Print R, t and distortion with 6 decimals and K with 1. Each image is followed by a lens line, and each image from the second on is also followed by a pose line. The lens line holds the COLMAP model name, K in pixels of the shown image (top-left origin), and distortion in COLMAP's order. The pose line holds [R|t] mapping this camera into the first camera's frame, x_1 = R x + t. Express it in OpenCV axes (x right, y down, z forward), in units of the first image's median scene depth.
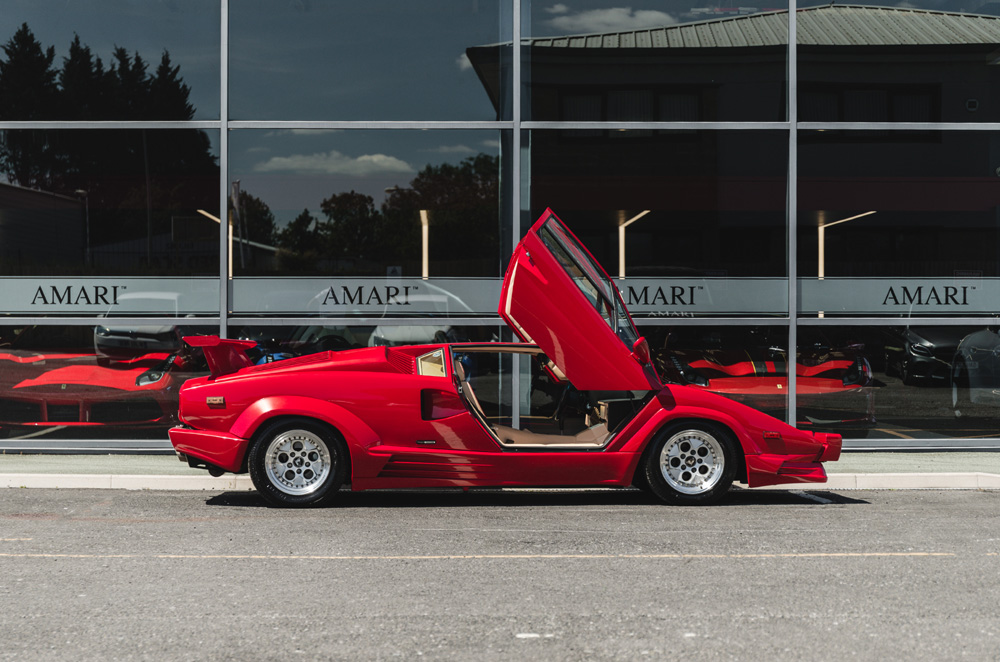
lens RADIAL K [[3750.9, 0, 581.5], [0, 3750.9, 330.5], [0, 0, 1]] dist [-0.129283, -0.628926]
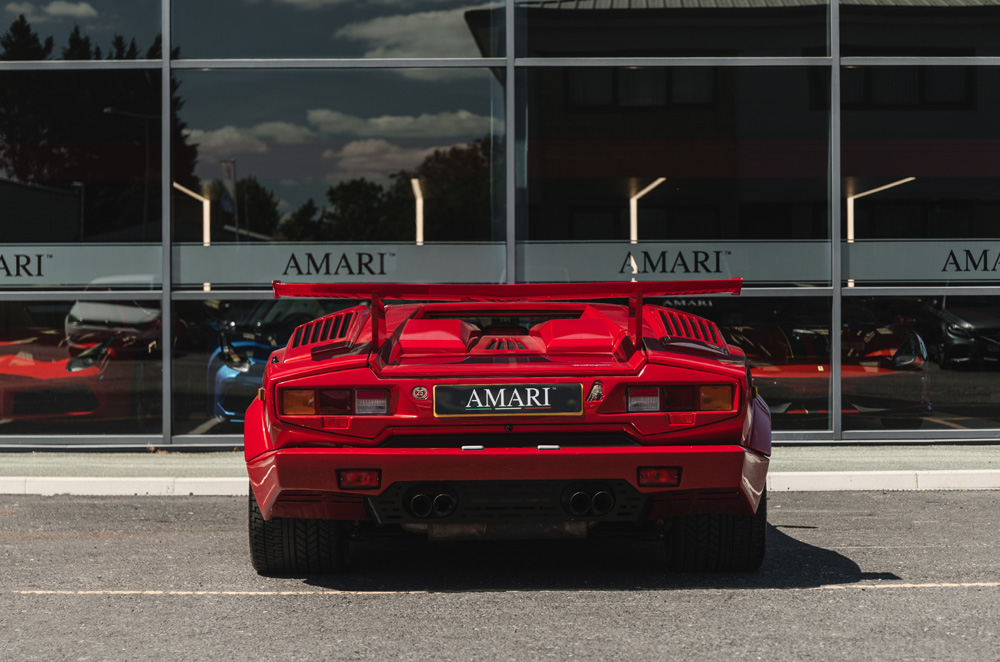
lens RADIAL K [[3768.3, 0, 500.0], [0, 3768.3, 331.0], [0, 0, 1]] dist [-0.100828, -0.901234]
pose [[0.999682, -0.005869, -0.024516, 0.001025], [0.005935, 0.999979, 0.002613, 0.003956], [0.024500, -0.002757, 0.999696, 0.149915]]
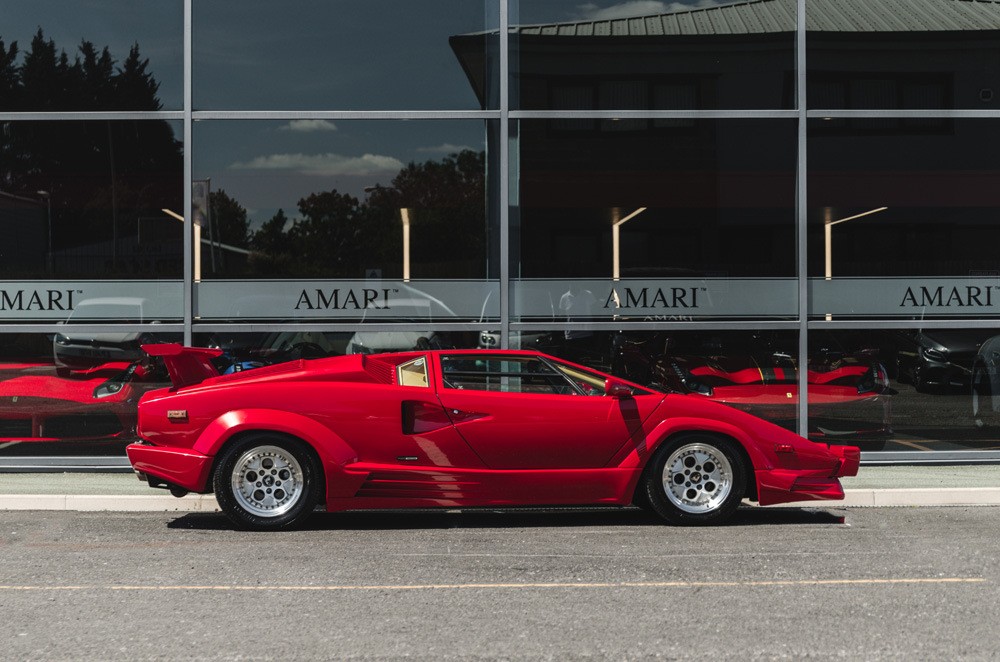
lens RADIAL K [[3939.0, 0, 627.2], [0, 3939.0, 237.0], [0, 0, 1]] dist [-0.122190, -0.192400]
pose [[0.999886, -0.004910, 0.014309, -0.000991], [0.005270, 0.999669, -0.025167, 0.000109], [-0.014181, 0.025240, 0.999581, 0.028854]]
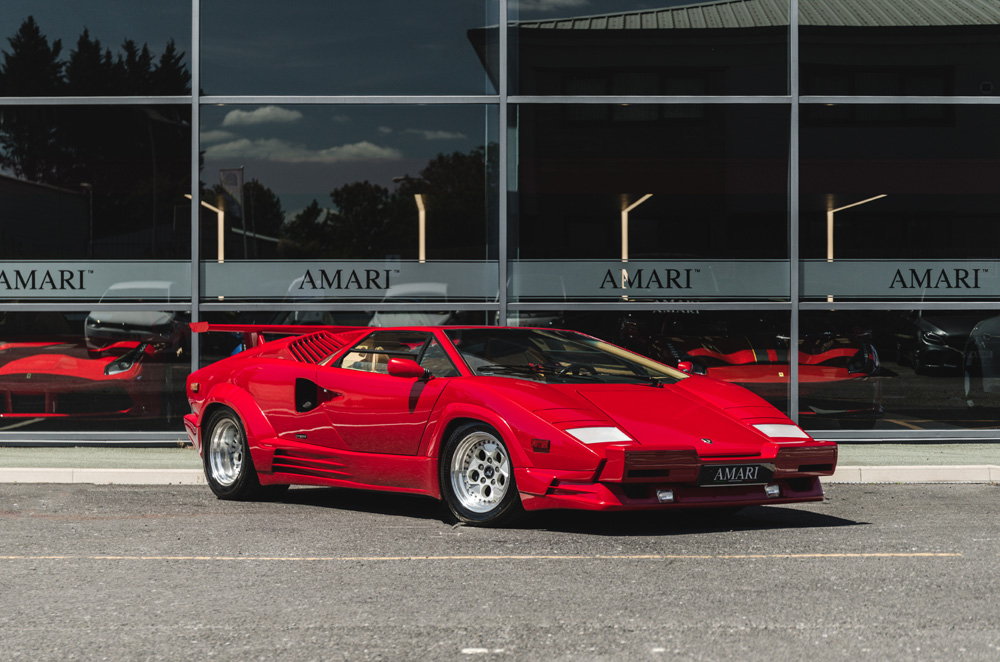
lens RADIAL K [[3768.3, 0, 500.0], [0, 3768.3, 331.0], [0, 0, 1]] dist [-0.100828, -0.901234]
pose [[0.999679, -0.001785, -0.025267, 0.006045], [0.001844, 0.999996, 0.002314, 0.001621], [0.025262, -0.002360, 0.999678, 0.047102]]
